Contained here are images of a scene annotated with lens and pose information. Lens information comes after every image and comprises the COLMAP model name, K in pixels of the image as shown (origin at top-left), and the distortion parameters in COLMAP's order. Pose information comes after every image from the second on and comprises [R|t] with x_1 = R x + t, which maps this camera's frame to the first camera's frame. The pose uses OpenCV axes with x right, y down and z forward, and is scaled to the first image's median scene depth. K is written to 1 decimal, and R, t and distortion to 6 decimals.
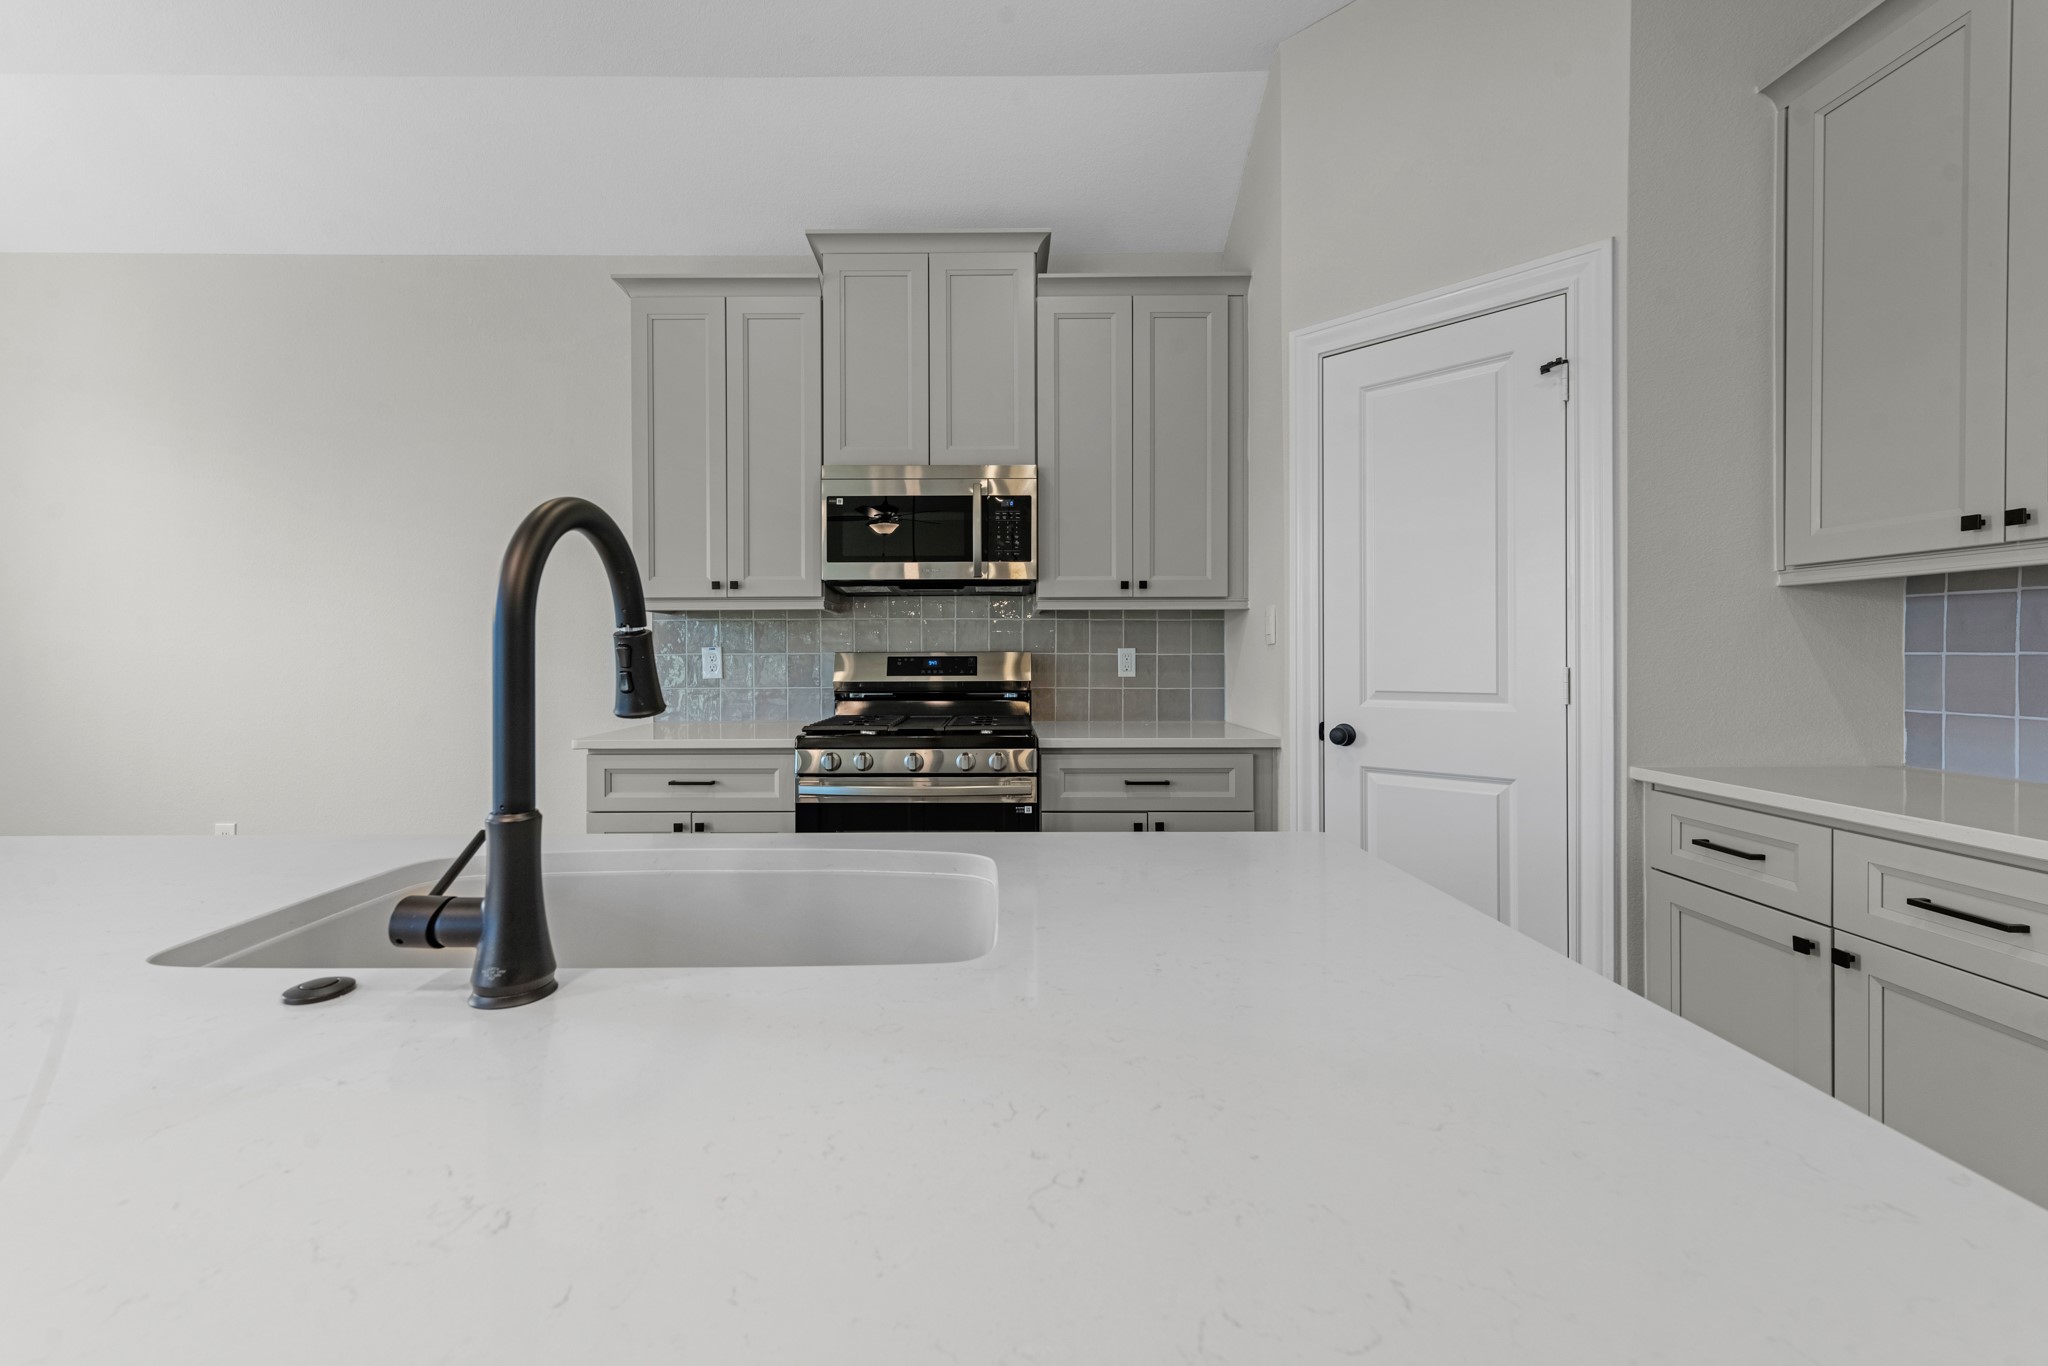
lens RADIAL K [[827.0, 0, 1009.6], [0, 827.0, 658.7], [0, 0, 1]] dist [0.012853, -0.001159]
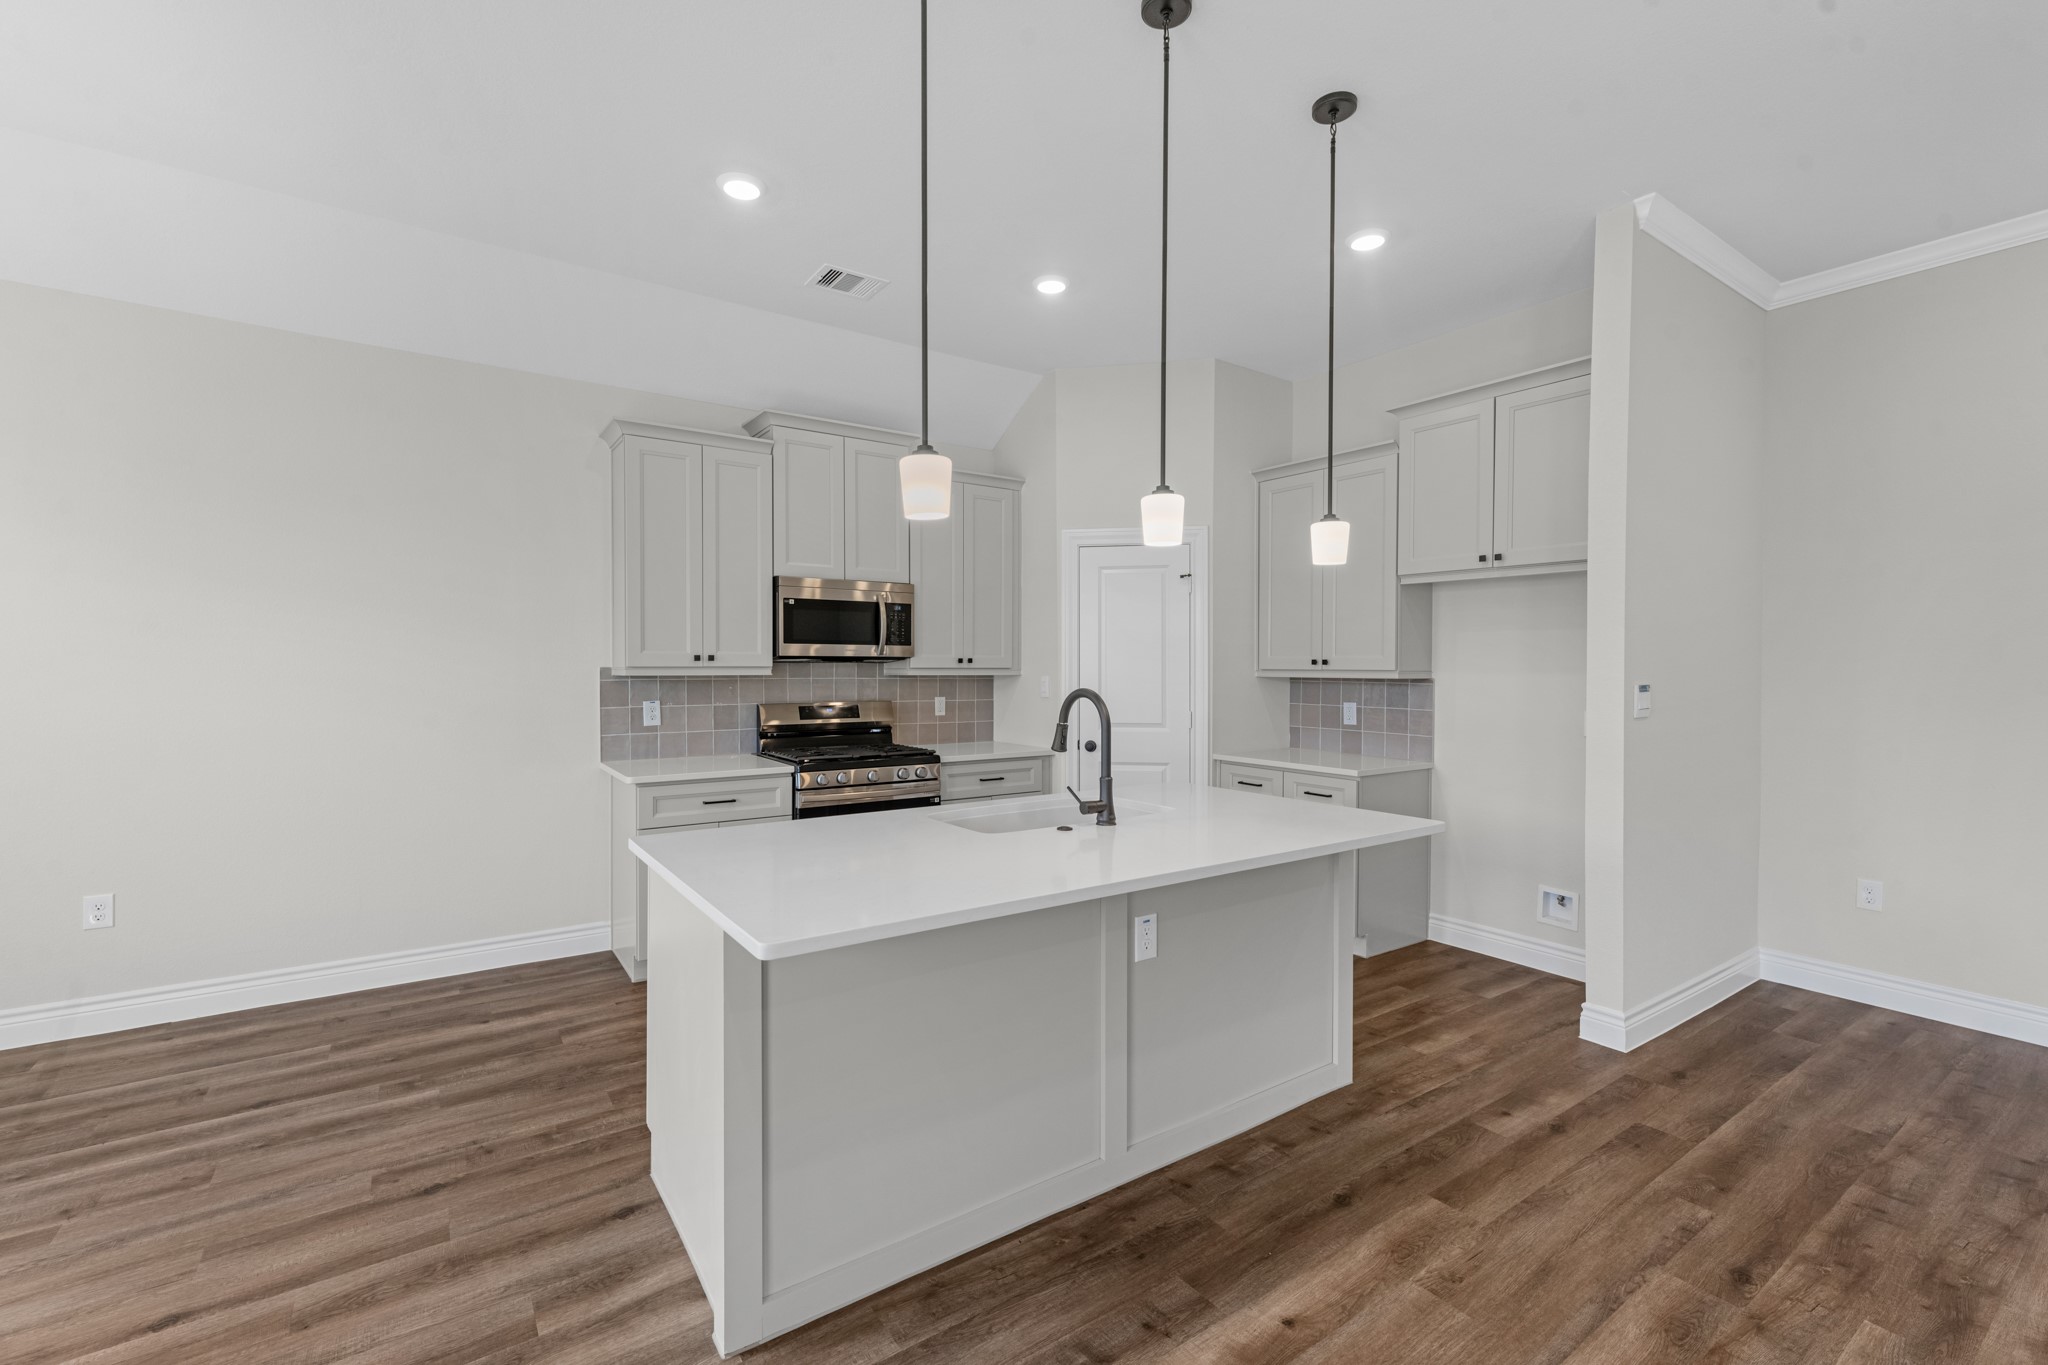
lens RADIAL K [[870.7, 0, 1013.0], [0, 870.7, 671.2], [0, 0, 1]] dist [0.007894, -0.000005]
pose [[0.829246, 0.001199, 0.558882, -0.735611], [-0.002178, 0.999997, 0.001085, -0.070650], [-0.558879, -0.002117, 0.829246, -0.480395]]
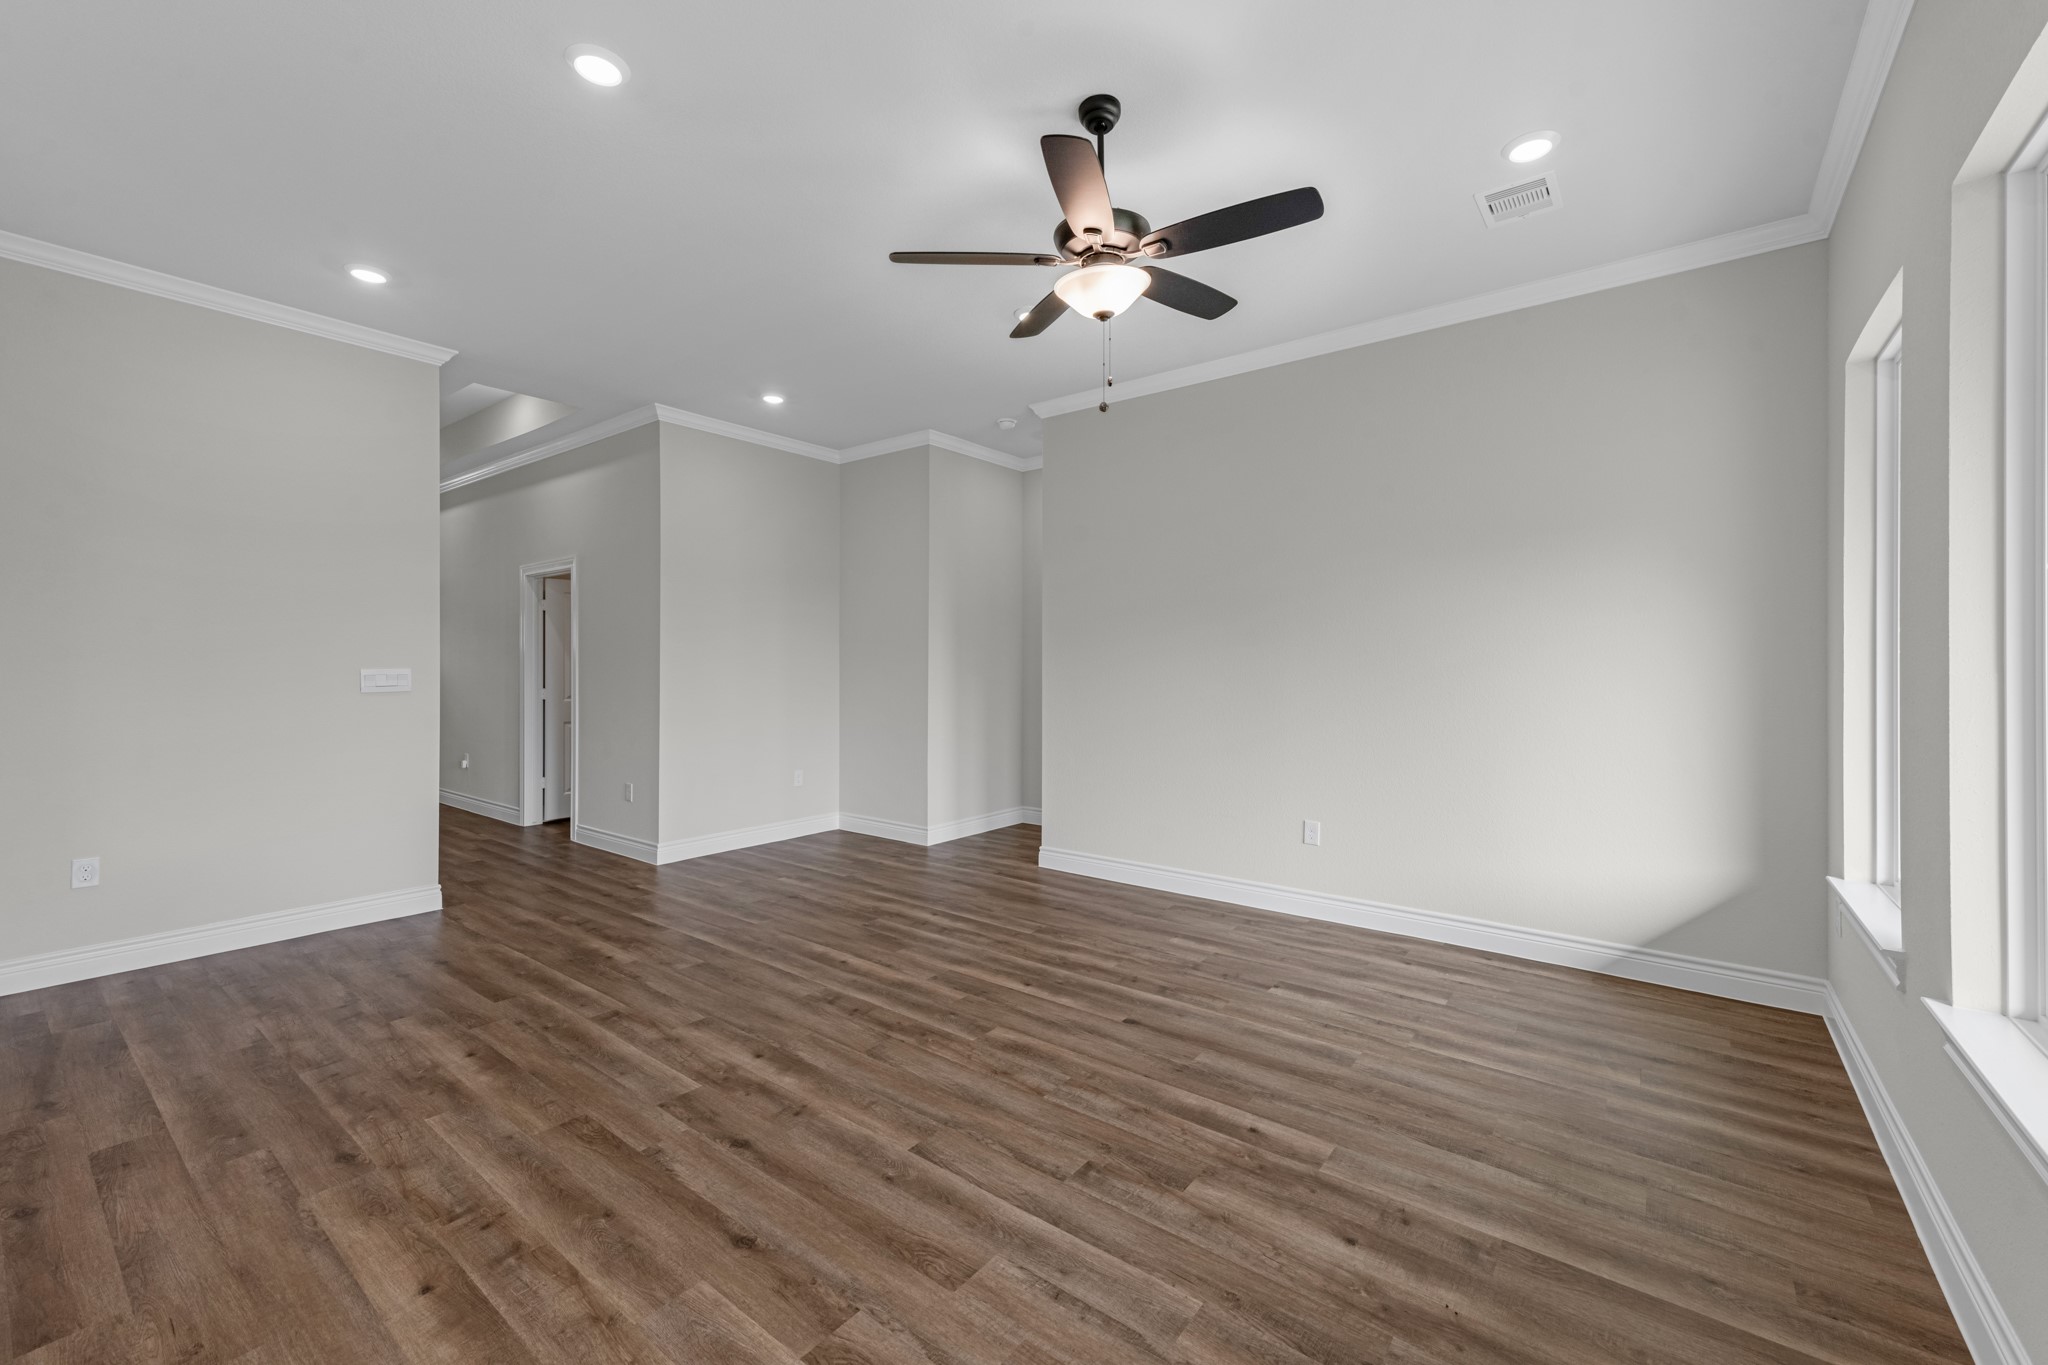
lens RADIAL K [[827.0, 0, 1018.9], [0, 827.0, 664.6], [0, 0, 1]] dist [0.012853, -0.001159]
pose [[-0.782618, -0.000052, 0.622502, -0.852186], [0.002106, 0.999994, 0.002731, -0.055764], [-0.622498, 0.003448, -0.782614, -0.002766]]
